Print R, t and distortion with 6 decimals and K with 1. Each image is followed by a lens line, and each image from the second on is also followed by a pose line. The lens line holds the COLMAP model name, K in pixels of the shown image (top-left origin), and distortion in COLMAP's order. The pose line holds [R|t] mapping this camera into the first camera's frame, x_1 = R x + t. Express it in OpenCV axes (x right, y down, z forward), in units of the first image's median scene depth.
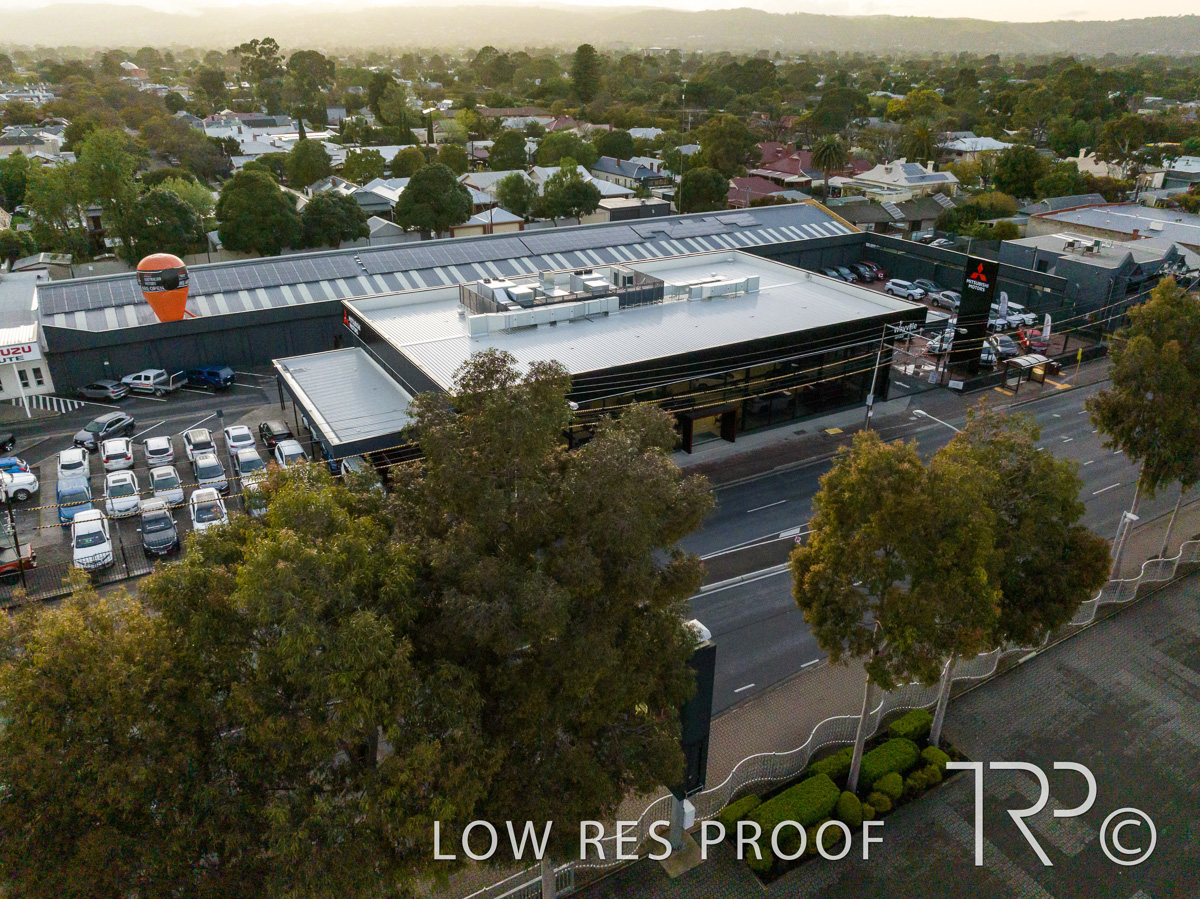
lens RADIAL K [[852.8, 0, 600.0], [0, 852.8, 449.5], [0, 0, 1]] dist [-0.038137, -0.000702]
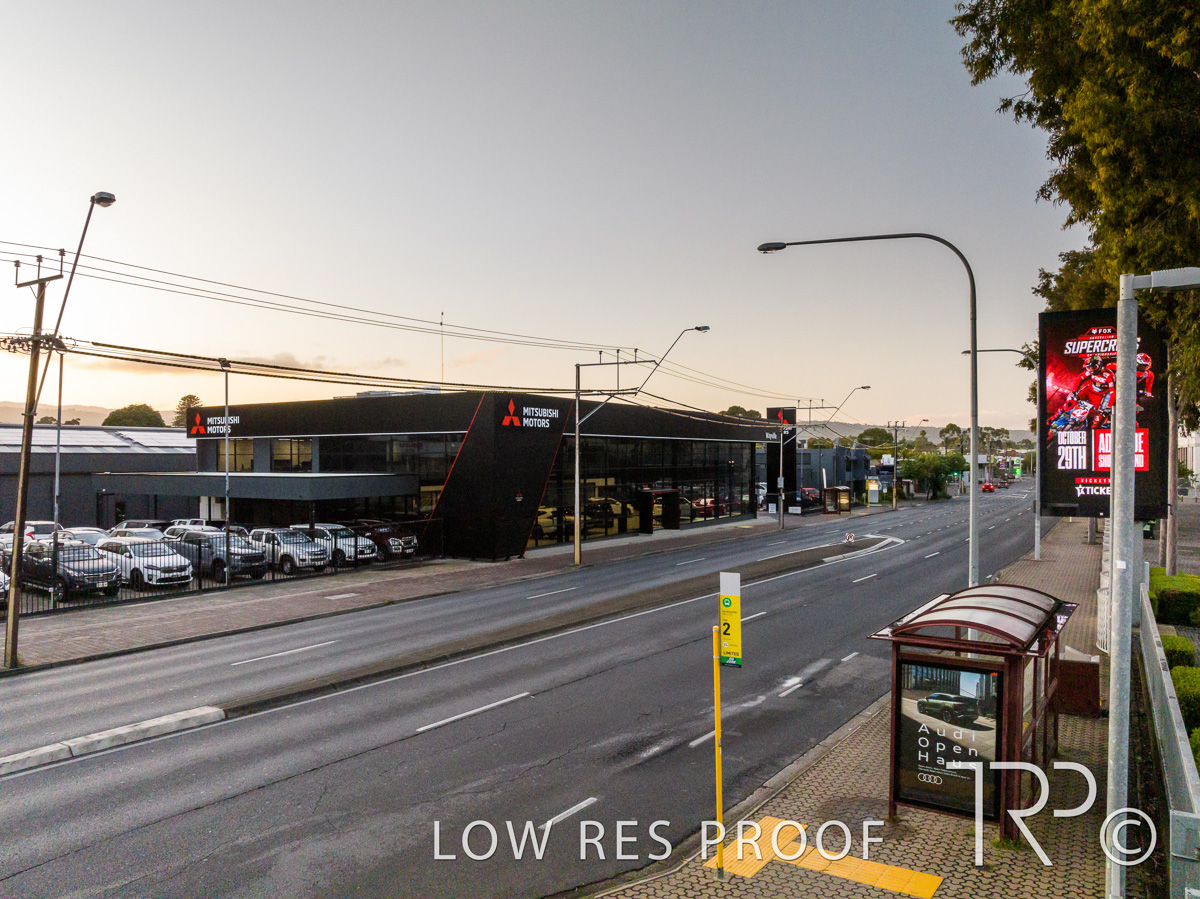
lens RADIAL K [[860.3, 0, 596.5], [0, 860.3, 484.0], [0, 0, 1]] dist [-0.044388, 0.003647]
pose [[0.882486, -0.023126, 0.469769, -0.235702], [0.206908, 0.916043, -0.343592, 0.162751], [-0.422382, 0.400414, 0.813180, 0.161413]]
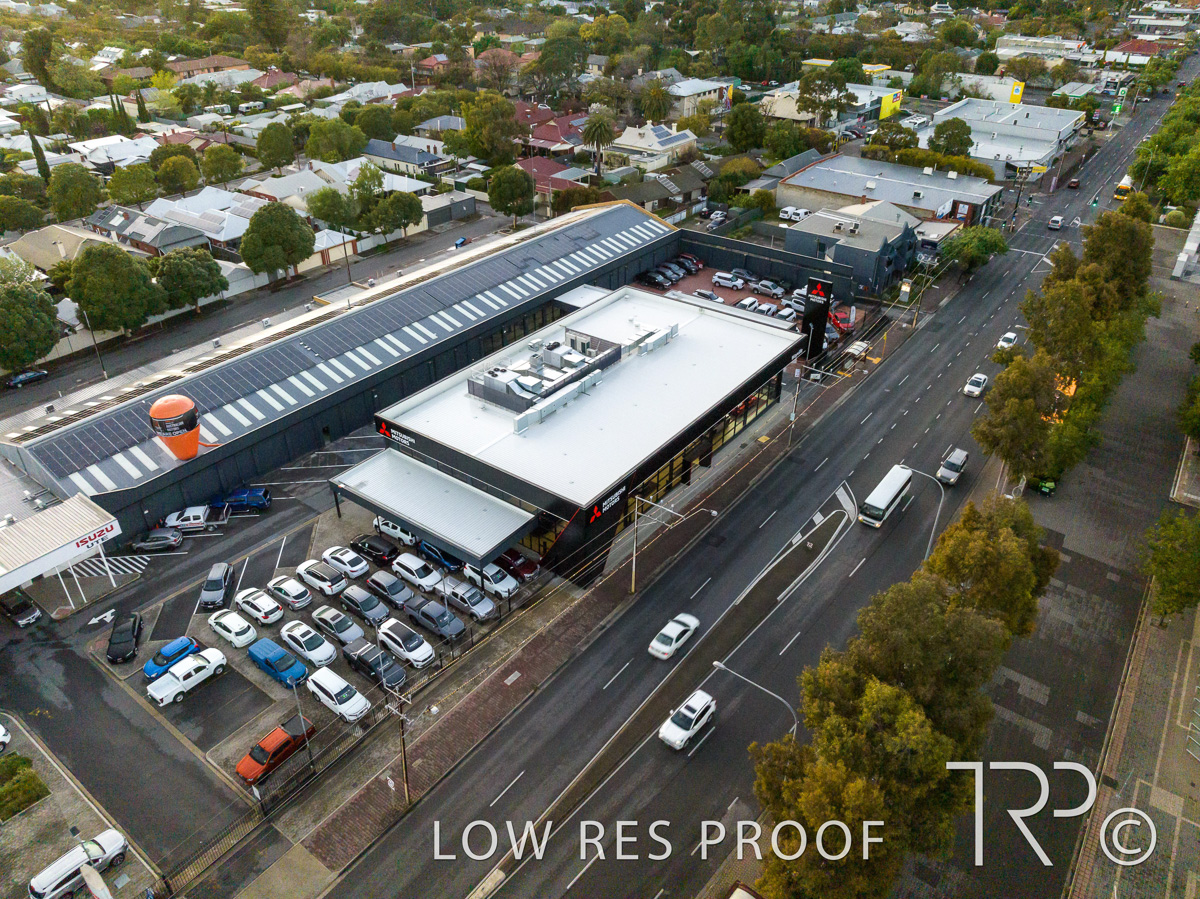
lens RADIAL K [[852.8, 0, 600.0], [0, 852.8, 449.5], [0, 0, 1]] dist [-0.038137, -0.000702]
pose [[0.921122, -0.209466, 0.328114, -0.283088], [0.166231, 0.973826, 0.155019, -0.177207], [-0.351997, -0.088249, 0.931831, -0.121926]]
